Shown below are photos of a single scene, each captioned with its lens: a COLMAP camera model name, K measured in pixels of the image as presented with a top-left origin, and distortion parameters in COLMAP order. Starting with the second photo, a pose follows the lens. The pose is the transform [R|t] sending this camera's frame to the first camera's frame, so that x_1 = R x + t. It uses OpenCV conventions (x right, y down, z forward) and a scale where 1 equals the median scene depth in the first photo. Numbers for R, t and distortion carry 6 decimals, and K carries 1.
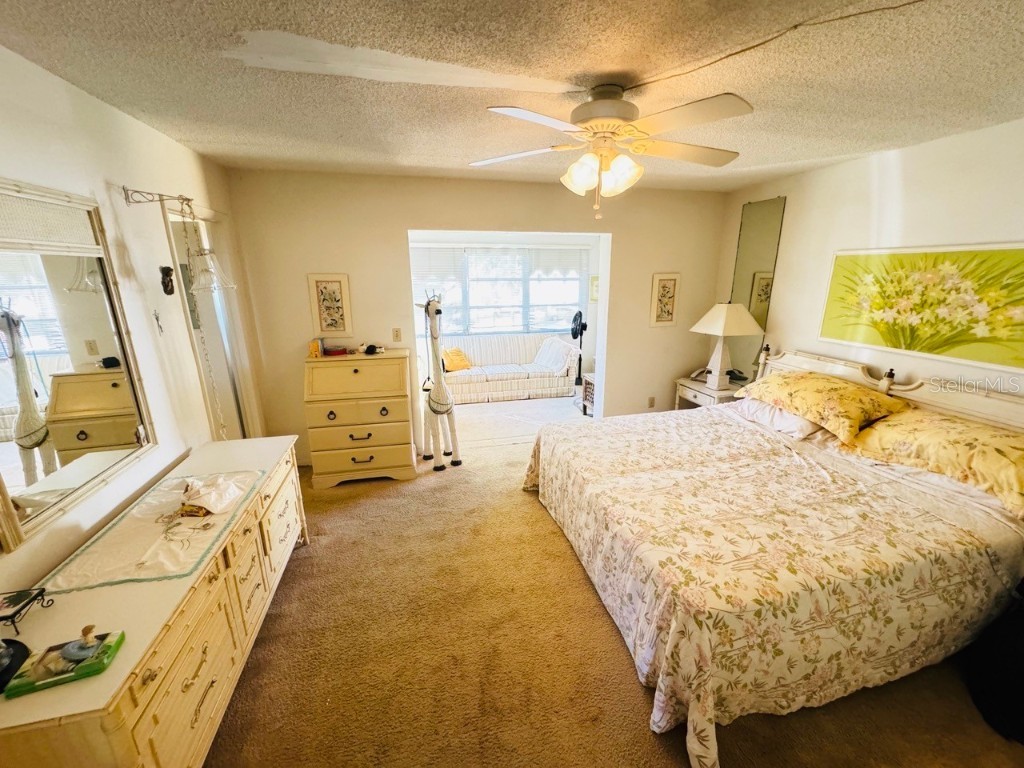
lens RADIAL K [[410.9, 0, 511.8], [0, 410.9, 384.8], [0, 0, 1]] dist [-0.003724, -0.001000]
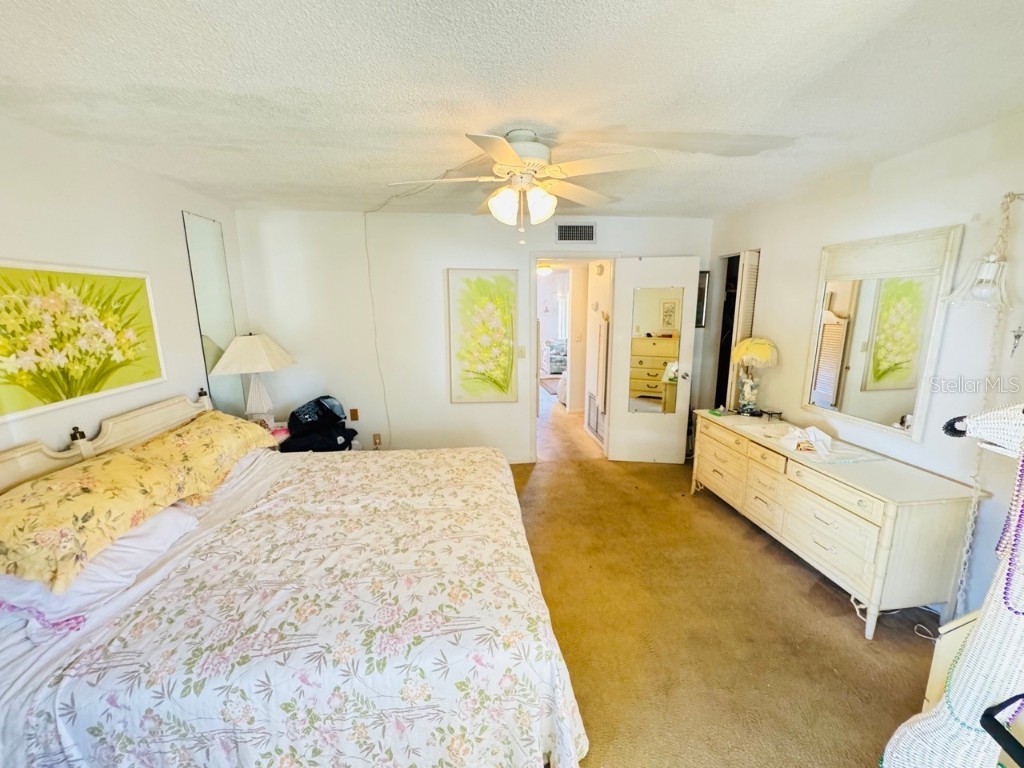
lens RADIAL K [[410.9, 0, 511.4], [0, 410.9, 386.1], [0, 0, 1]] dist [-0.003724, -0.001000]
pose [[-0.993180, -0.010286, 0.116136, 0.083907], [0.042479, 0.895706, 0.442612, -0.433540], [-0.108576, 0.444527, -0.889161, 1.686137]]
